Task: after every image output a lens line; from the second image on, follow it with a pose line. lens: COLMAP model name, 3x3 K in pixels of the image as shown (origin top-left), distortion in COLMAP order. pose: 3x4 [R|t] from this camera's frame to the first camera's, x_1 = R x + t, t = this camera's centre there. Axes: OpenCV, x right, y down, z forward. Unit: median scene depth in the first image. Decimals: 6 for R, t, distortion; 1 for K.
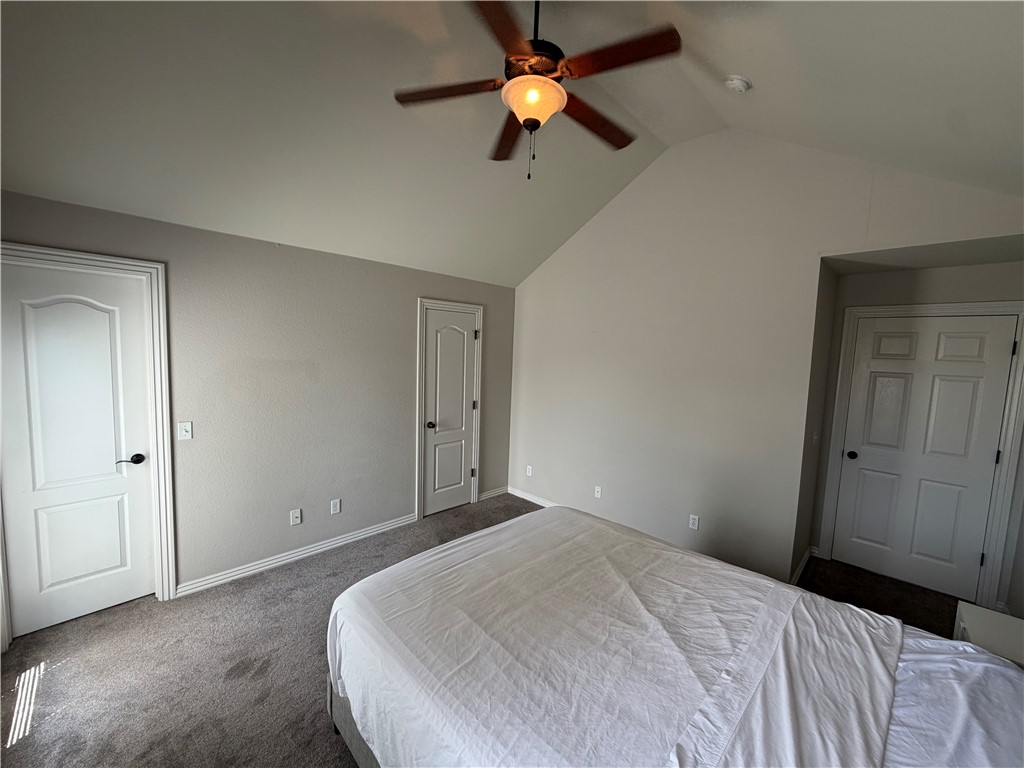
lens RADIAL K [[406.9, 0, 512.1], [0, 406.9, 380.8], [0, 0, 1]] dist [0.000301, 0.000180]
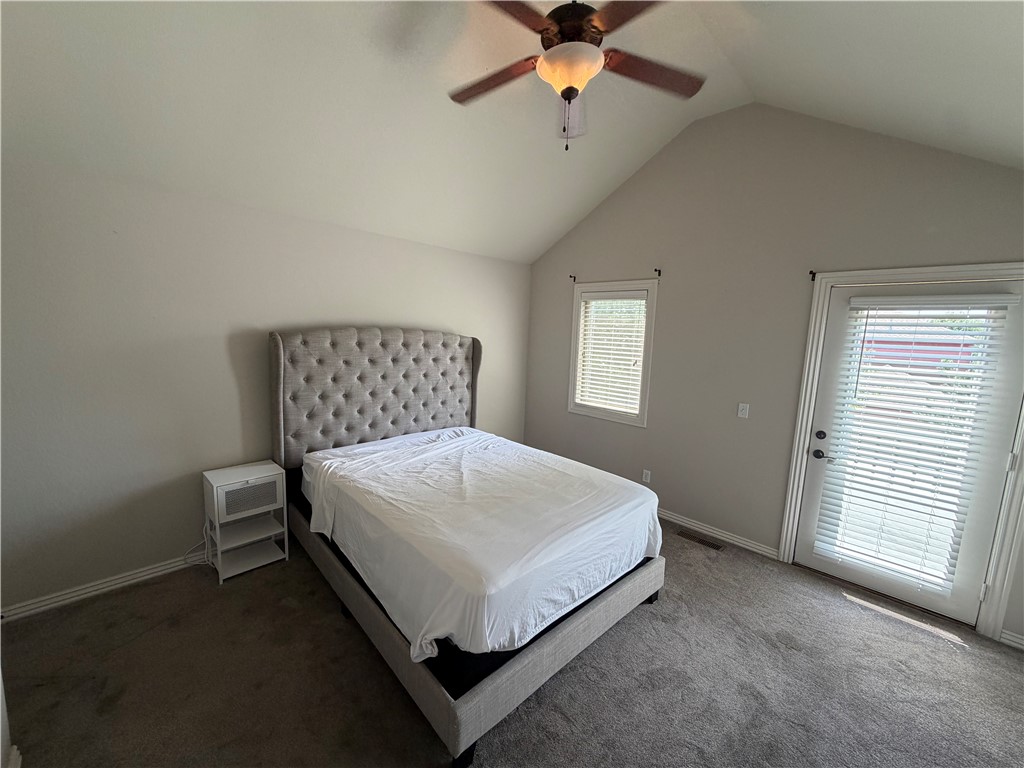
lens RADIAL K [[406.9, 0, 506.0], [0, 406.9, 385.0], [0, 0, 1]] dist [0.000301, 0.000180]
pose [[-0.996573, -0.081235, 0.015622, 0.168459], [-0.075399, 0.969678, 0.232464, -0.208173], [-0.034033, 0.230490, -0.972479, 2.709383]]
